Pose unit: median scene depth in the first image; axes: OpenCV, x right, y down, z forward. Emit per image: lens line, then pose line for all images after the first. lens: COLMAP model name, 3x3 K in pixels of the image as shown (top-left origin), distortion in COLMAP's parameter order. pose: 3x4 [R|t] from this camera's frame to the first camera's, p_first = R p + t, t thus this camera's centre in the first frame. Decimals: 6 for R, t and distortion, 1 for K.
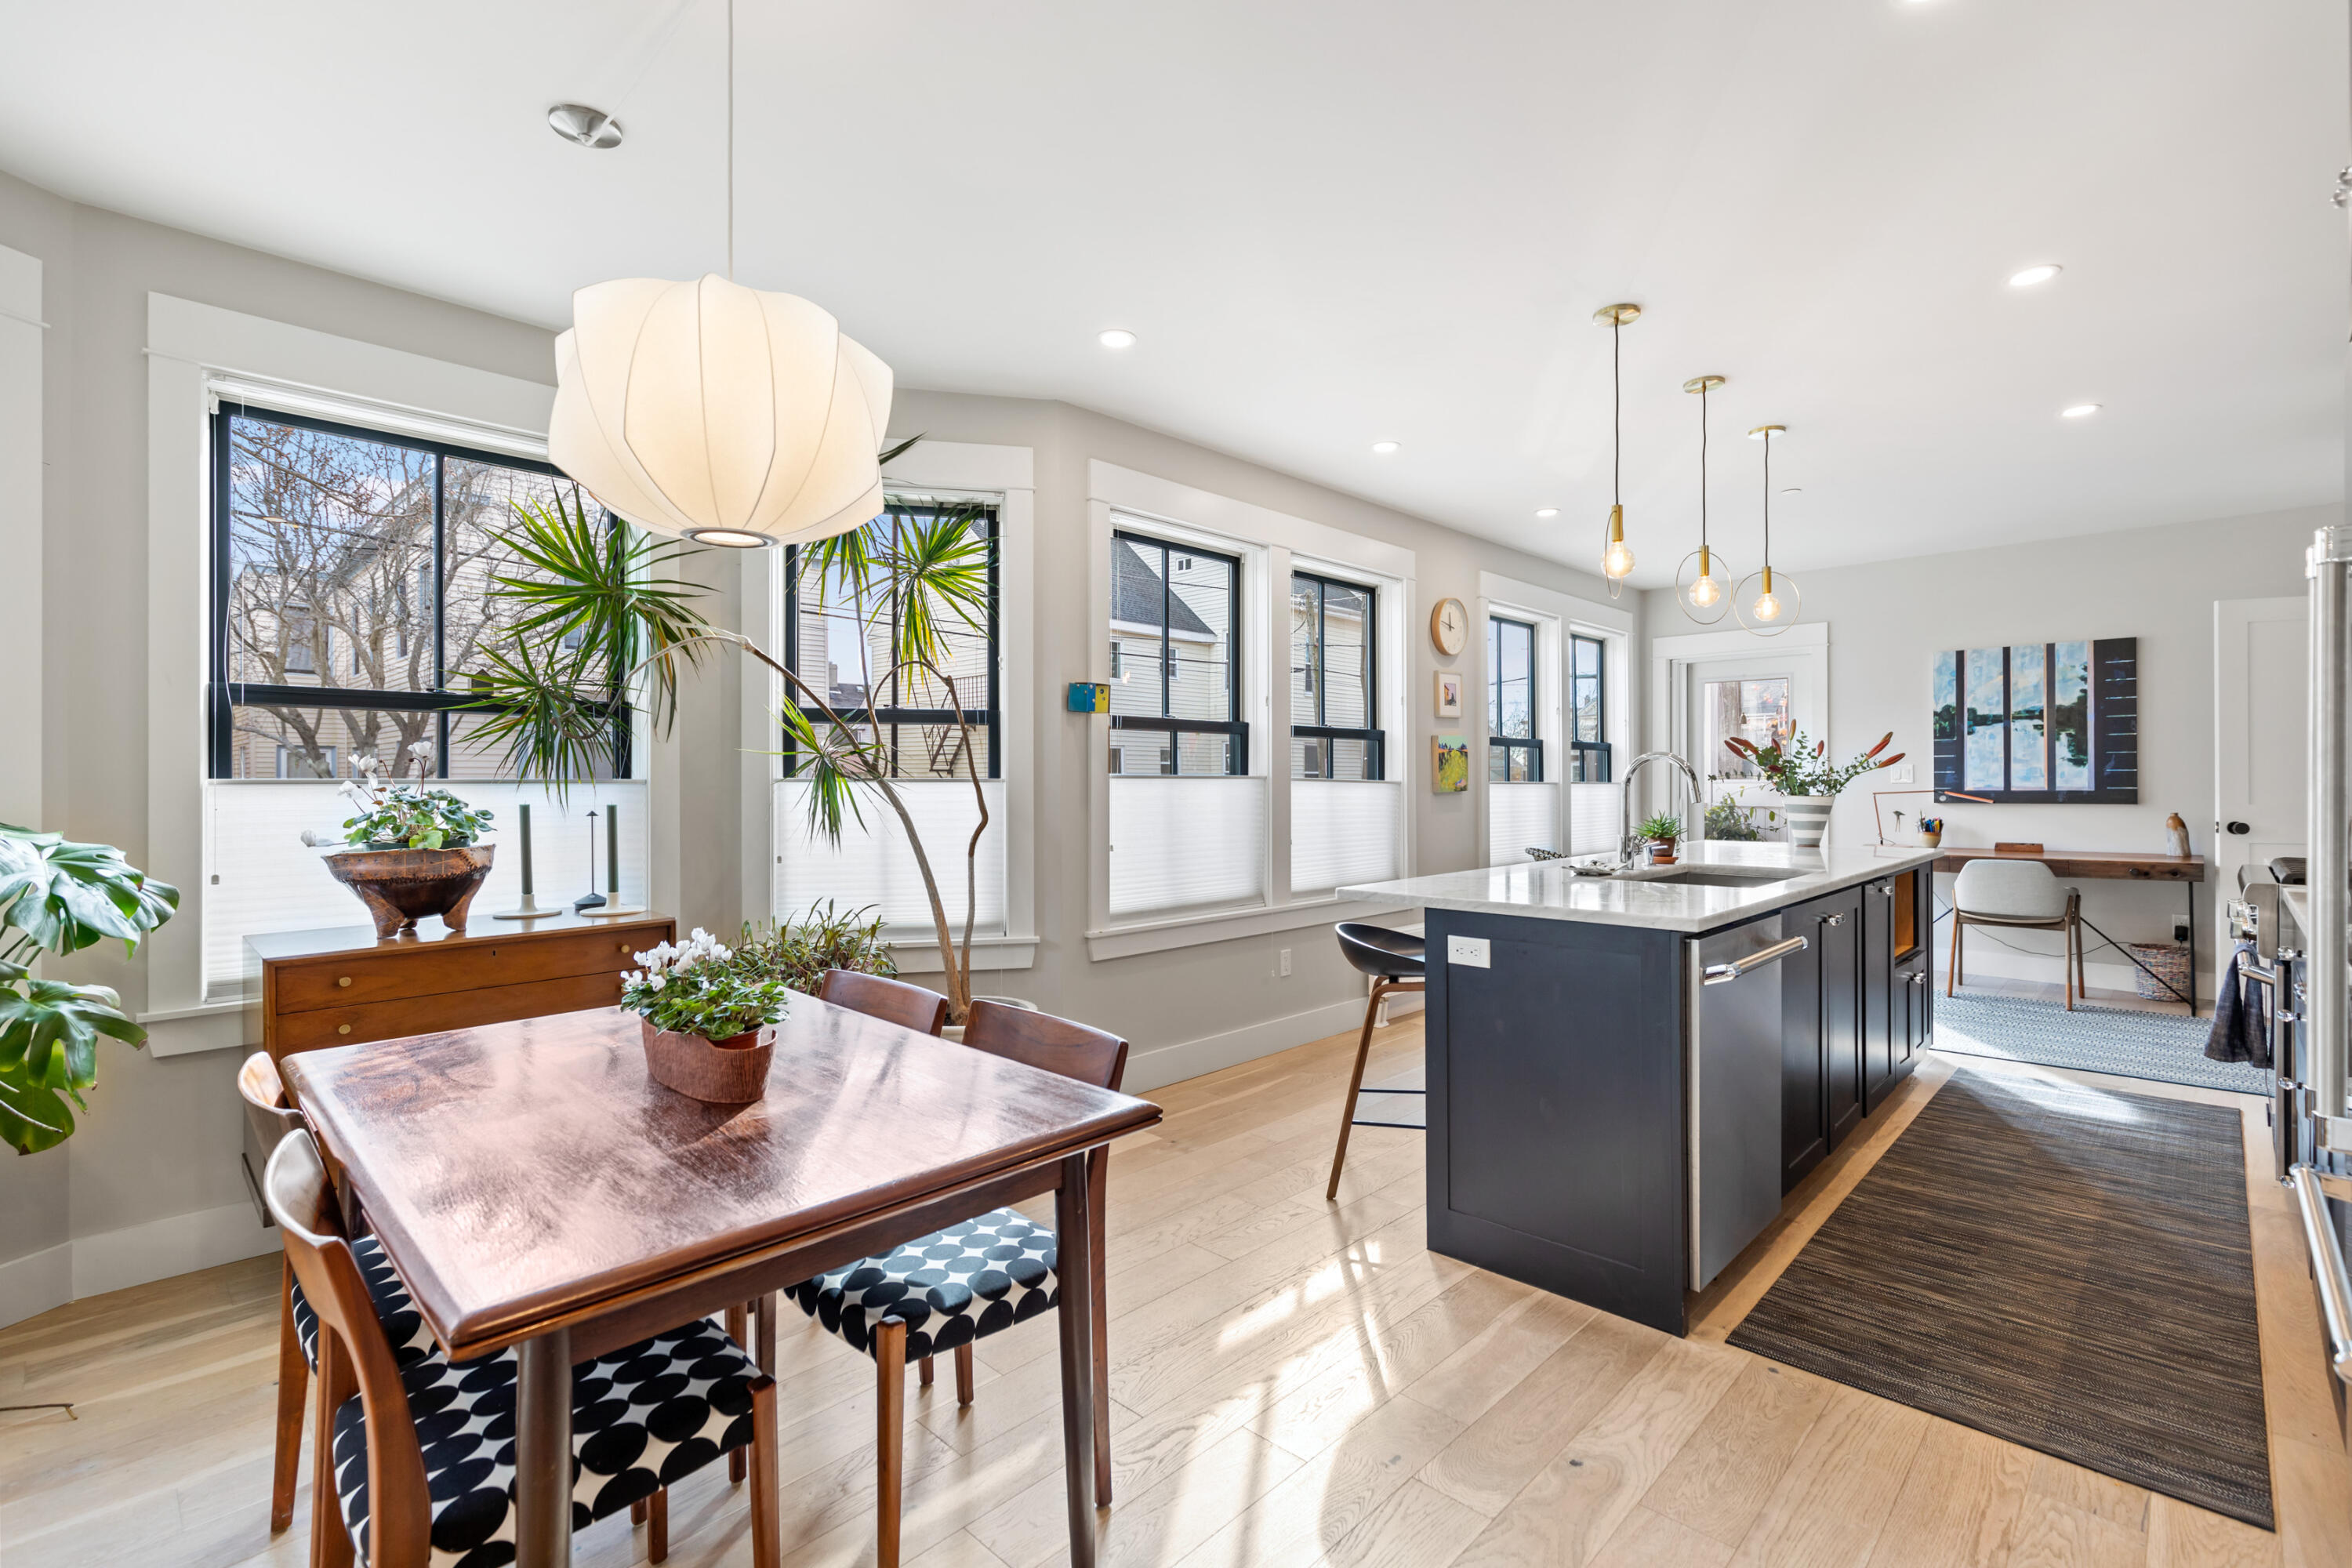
lens RADIAL K [[1051.0, 0, 1176.0], [0, 1051.0, 784.0], [0, 0, 1]] dist [0.001664, -0.000470]
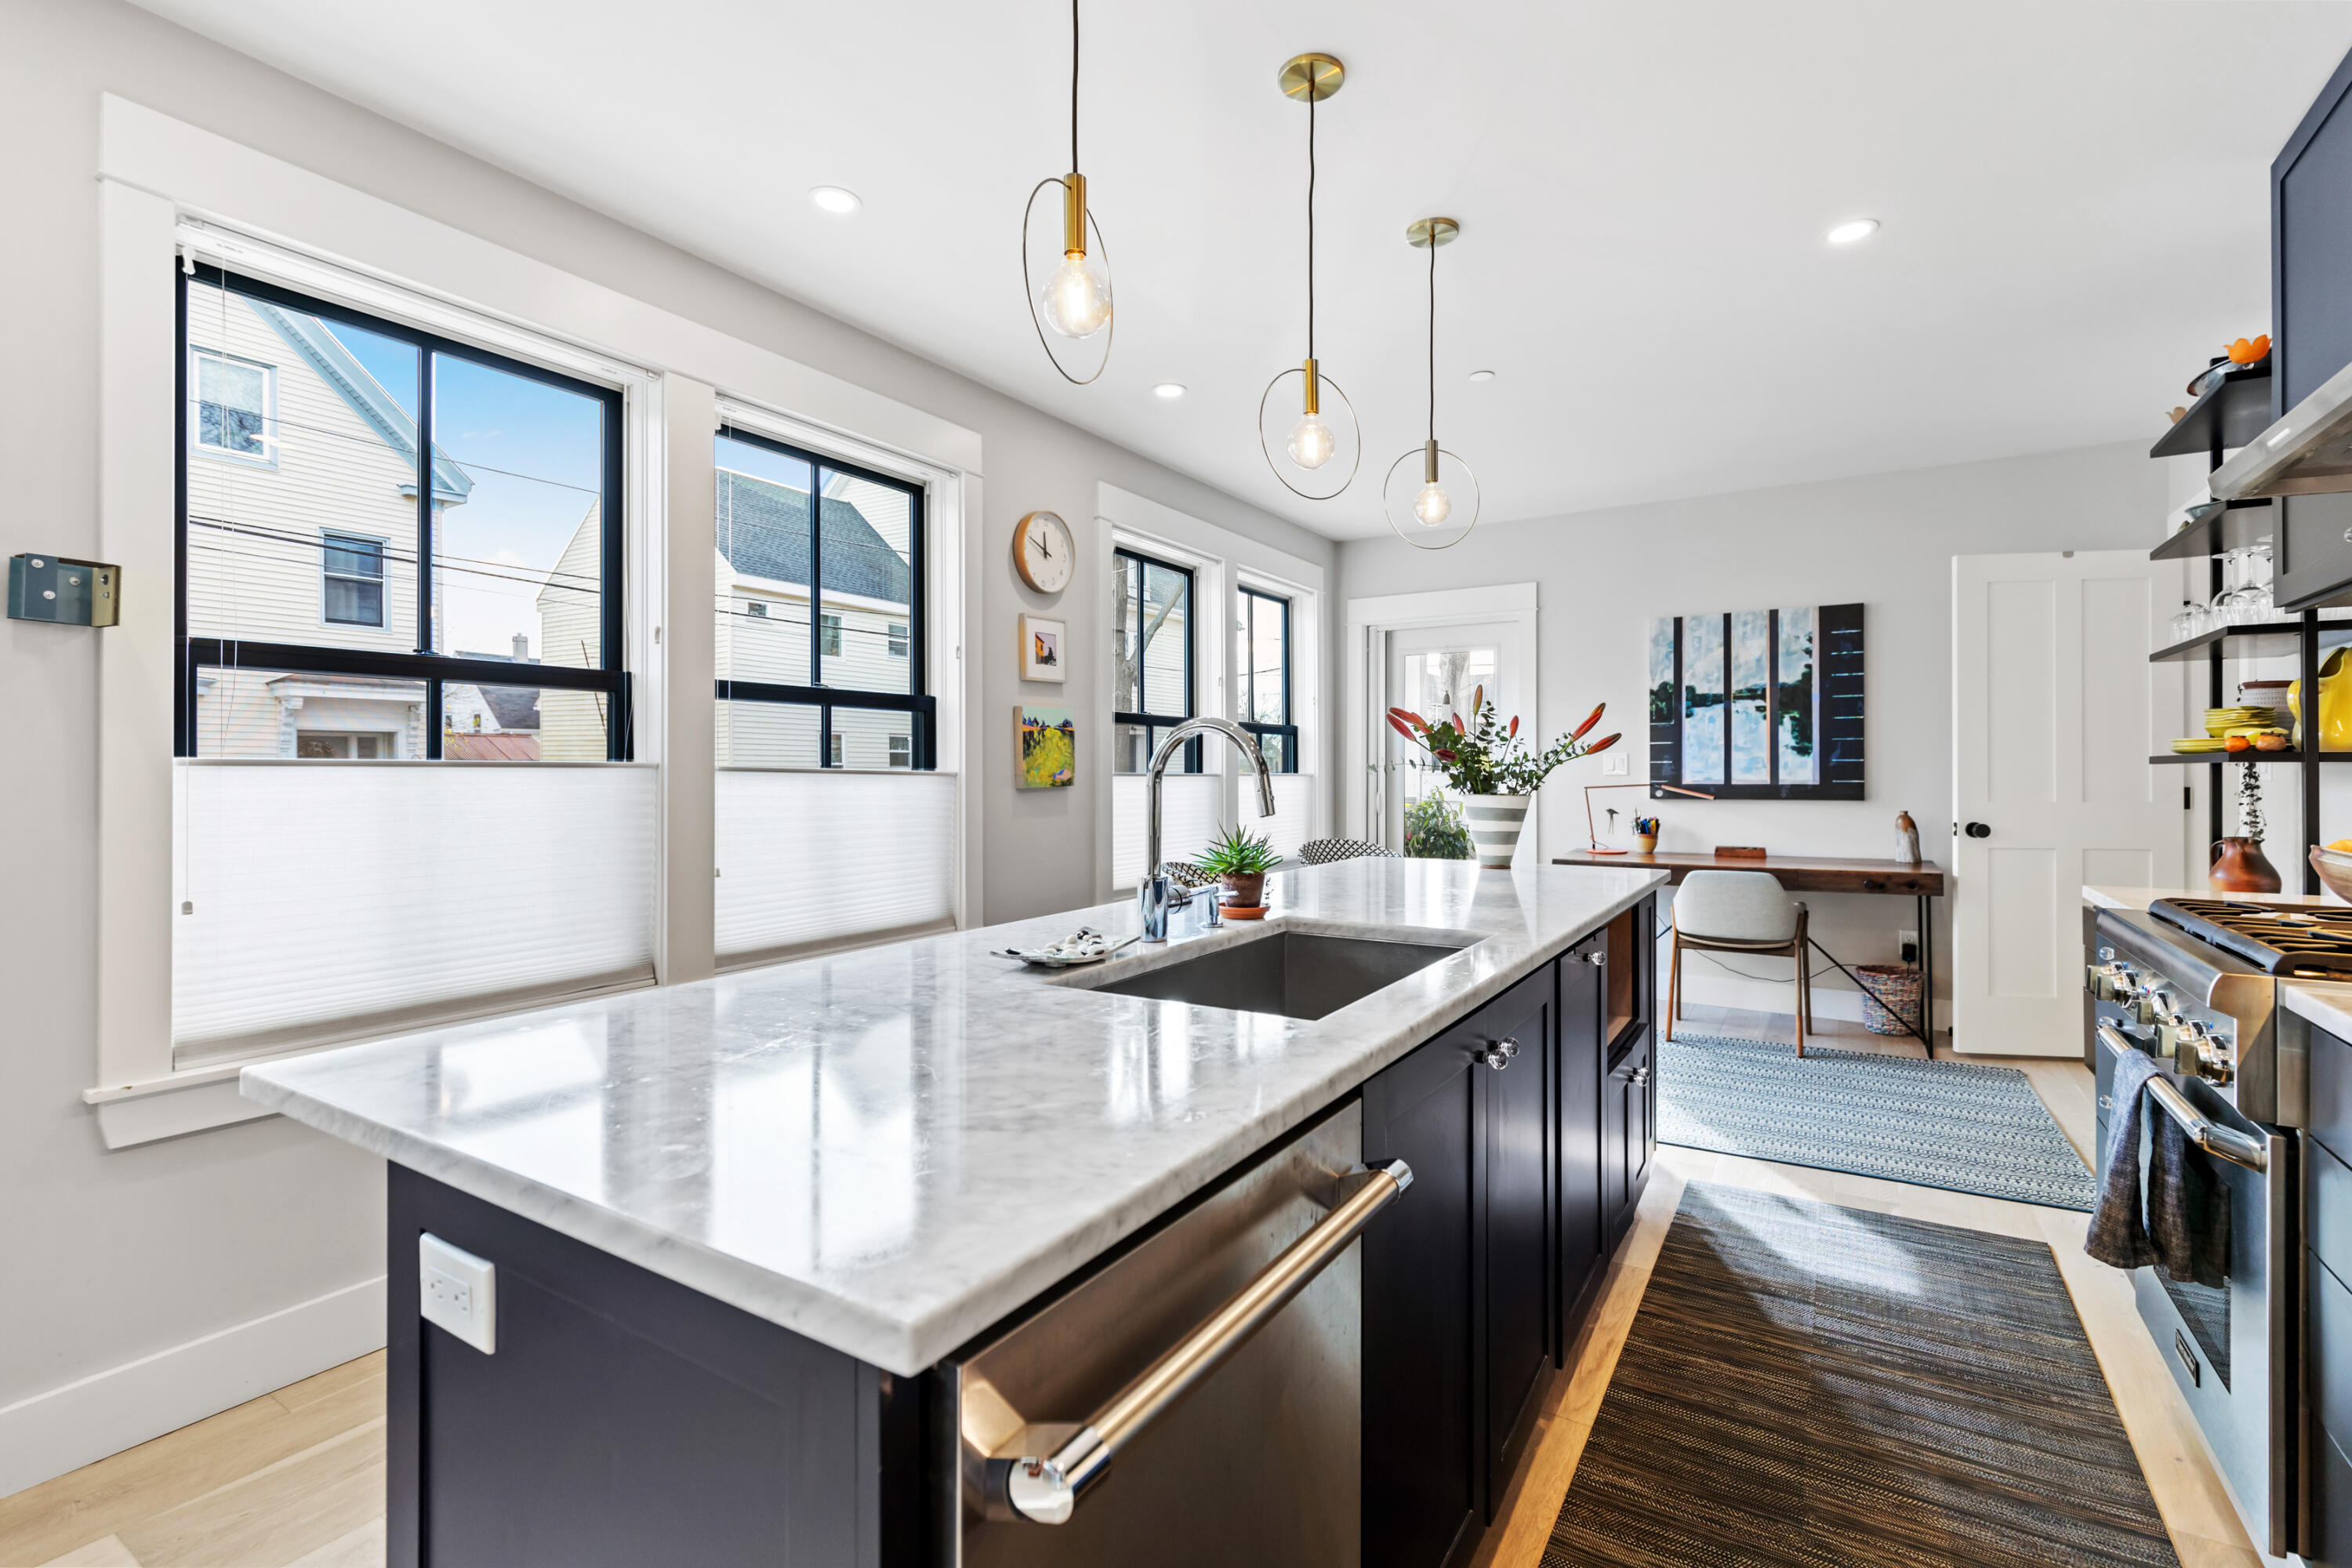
lens RADIAL K [[1065.5, 0, 1177.9], [0, 1065.5, 774.8], [0, 0, 1]] dist [0.007554, -0.000496]
pose [[0.976830, 0.001034, 0.214015, 0.195483], [-0.001190, 0.999999, 0.000599, -0.001445], [-0.214014, -0.000840, 0.976830, 0.285306]]
